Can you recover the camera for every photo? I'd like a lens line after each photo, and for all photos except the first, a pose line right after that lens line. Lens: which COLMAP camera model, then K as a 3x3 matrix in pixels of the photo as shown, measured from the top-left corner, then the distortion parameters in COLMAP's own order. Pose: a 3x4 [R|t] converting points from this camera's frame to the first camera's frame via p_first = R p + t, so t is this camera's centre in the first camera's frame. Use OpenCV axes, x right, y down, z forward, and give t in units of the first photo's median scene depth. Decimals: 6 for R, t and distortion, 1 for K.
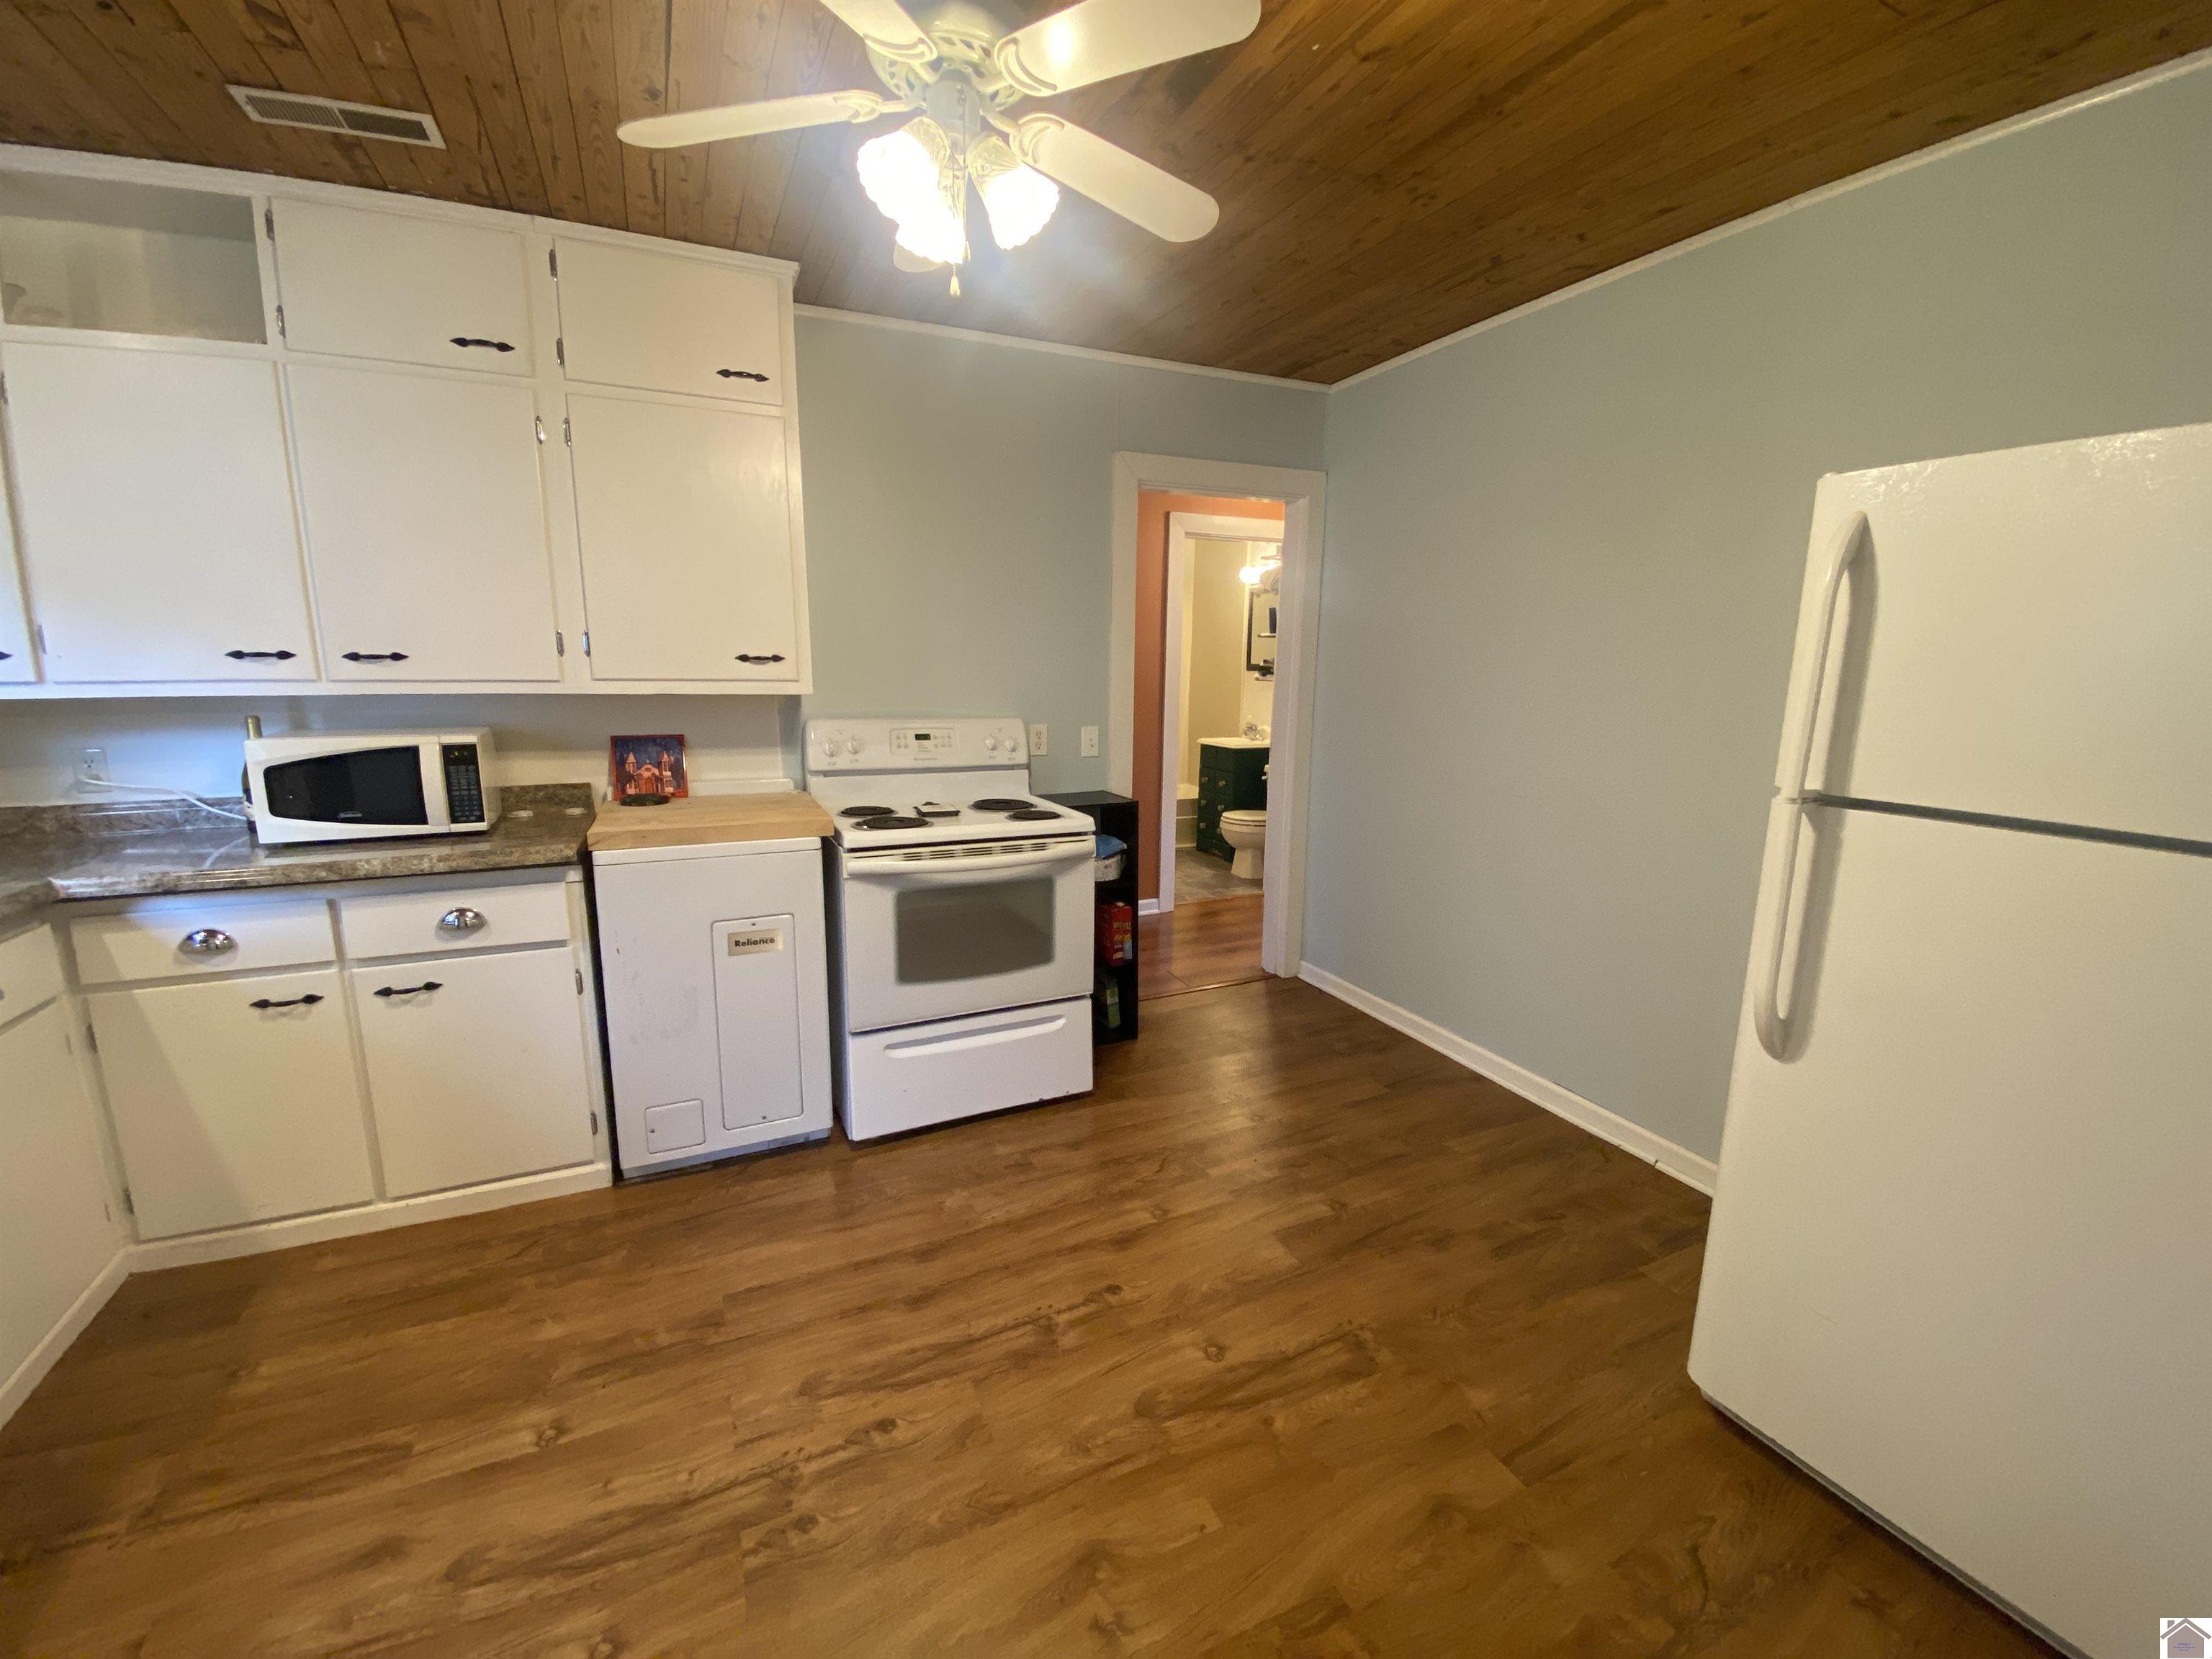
lens RADIAL K [[901.7, 0, 1104.1], [0, 901.7, 827.2], [0, 0, 1]] dist [0.028615, -0.020835]
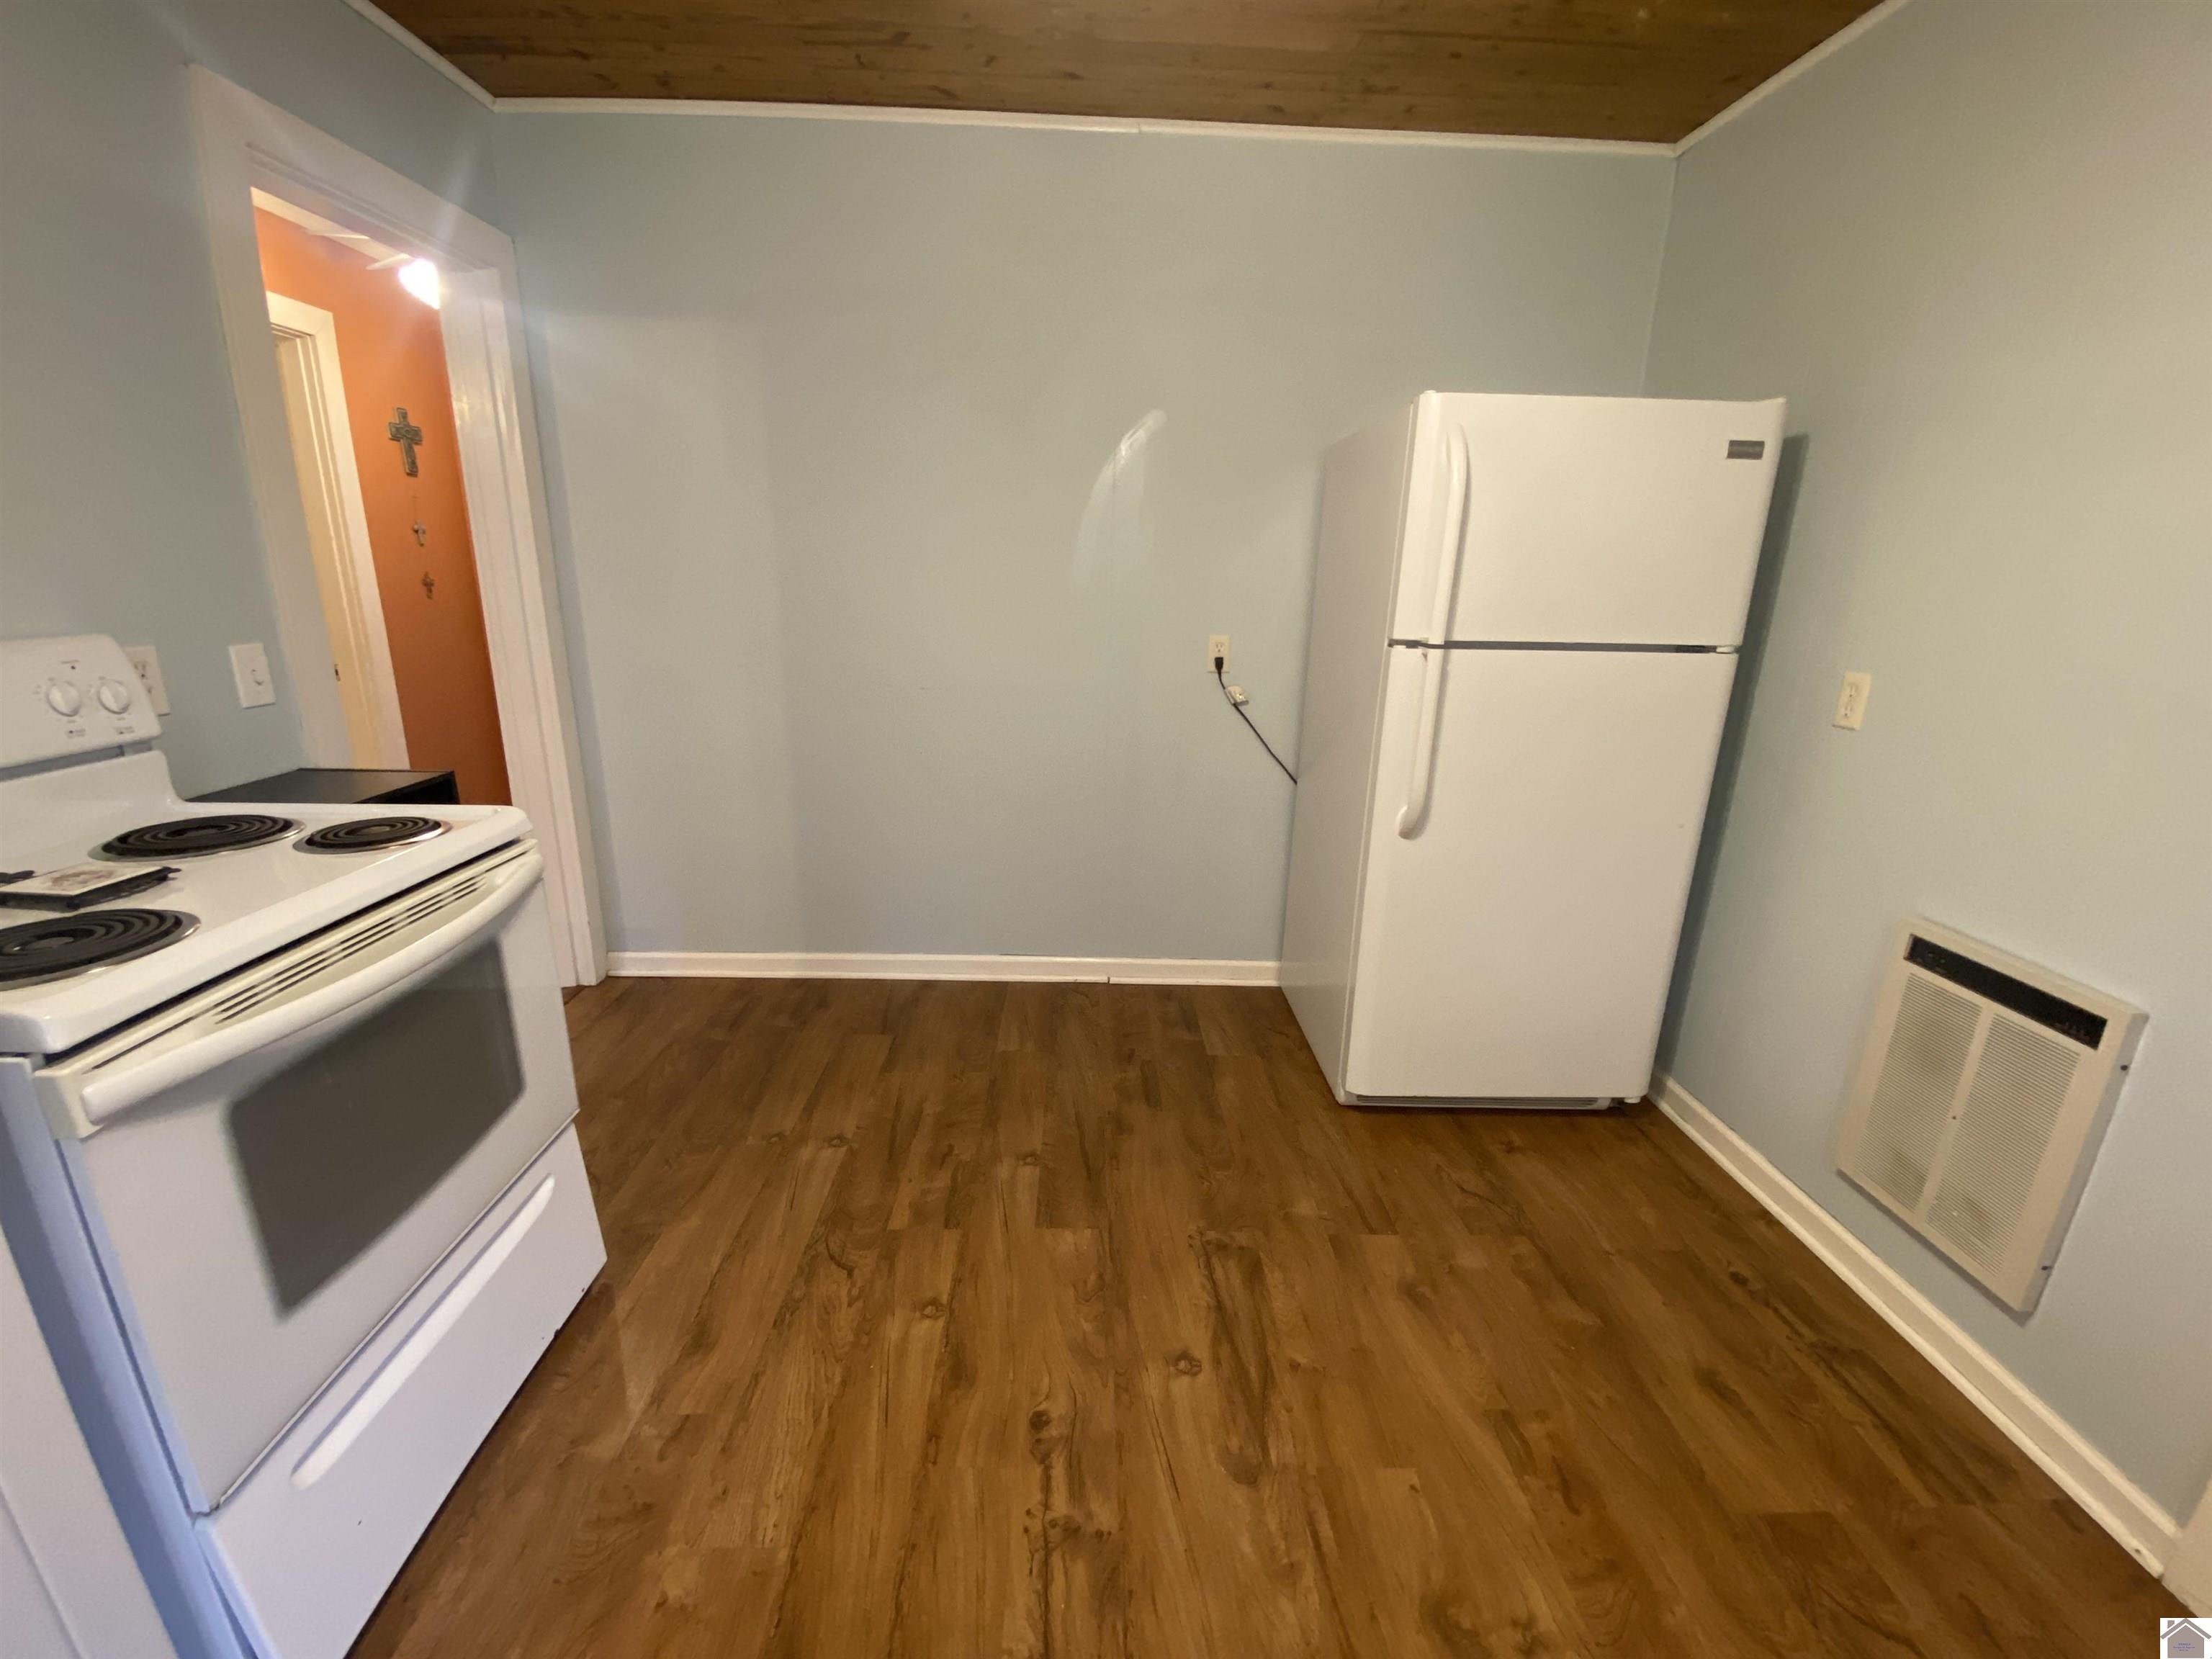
lens RADIAL K [[901.7, 0, 1104.1], [0, 901.7, 827.2], [0, 0, 1]] dist [0.028615, -0.020835]
pose [[0.409703, -0.253848, 0.876187, -0.466024], [0.152897, 0.966023, 0.208381, -0.086266], [-0.899314, 0.048592, 0.434595, 0.595969]]
